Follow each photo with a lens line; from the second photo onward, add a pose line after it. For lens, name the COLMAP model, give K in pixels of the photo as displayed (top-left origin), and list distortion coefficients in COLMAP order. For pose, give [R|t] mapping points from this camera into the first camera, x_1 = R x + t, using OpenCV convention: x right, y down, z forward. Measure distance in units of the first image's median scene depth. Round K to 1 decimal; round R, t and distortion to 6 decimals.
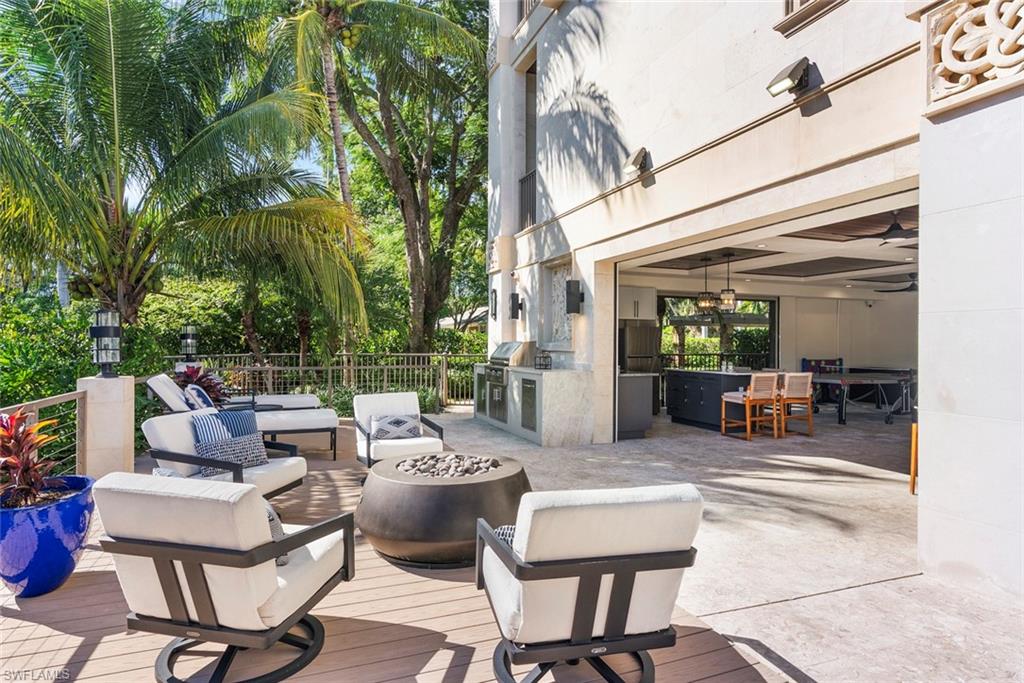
lens RADIAL K [[558.8, 0, 511.4], [0, 558.8, 343.0], [0, 0, 1]] dist [0.002586, 0.000033]
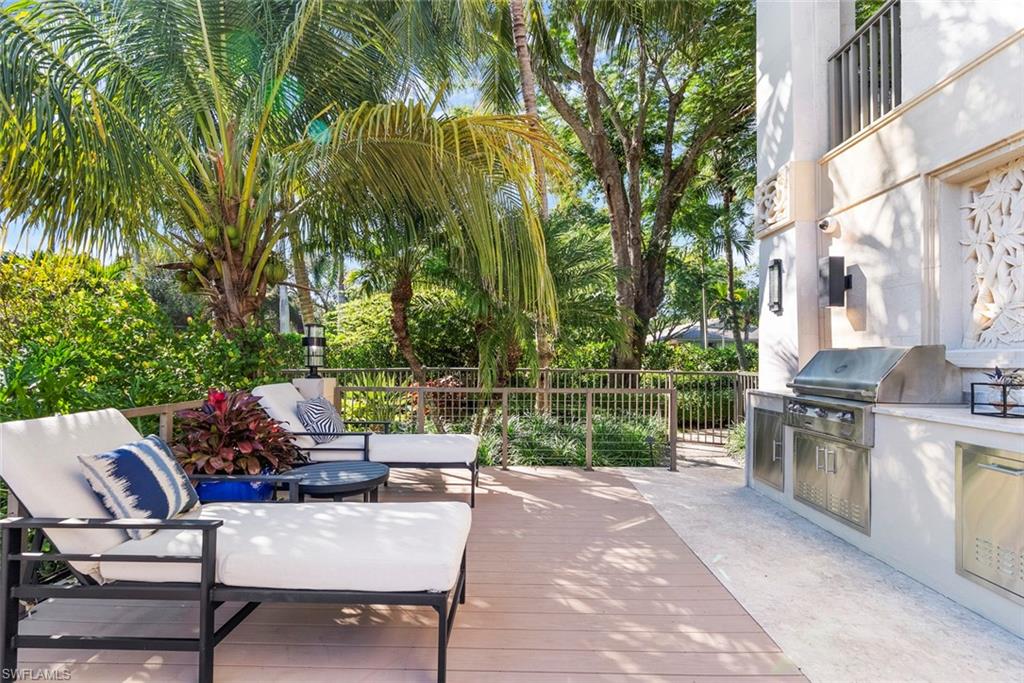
lens RADIAL K [[470.0, 0, 511.3], [0, 470.0, 345.6], [0, 0, 1]] dist [-0.021603, -0.000248]
pose [[0.927992, -0.004727, -0.372570, -0.068019], [-0.006716, 0.999545, -0.029410, 0.004745], [0.372539, 0.029794, 0.927538, 0.294606]]
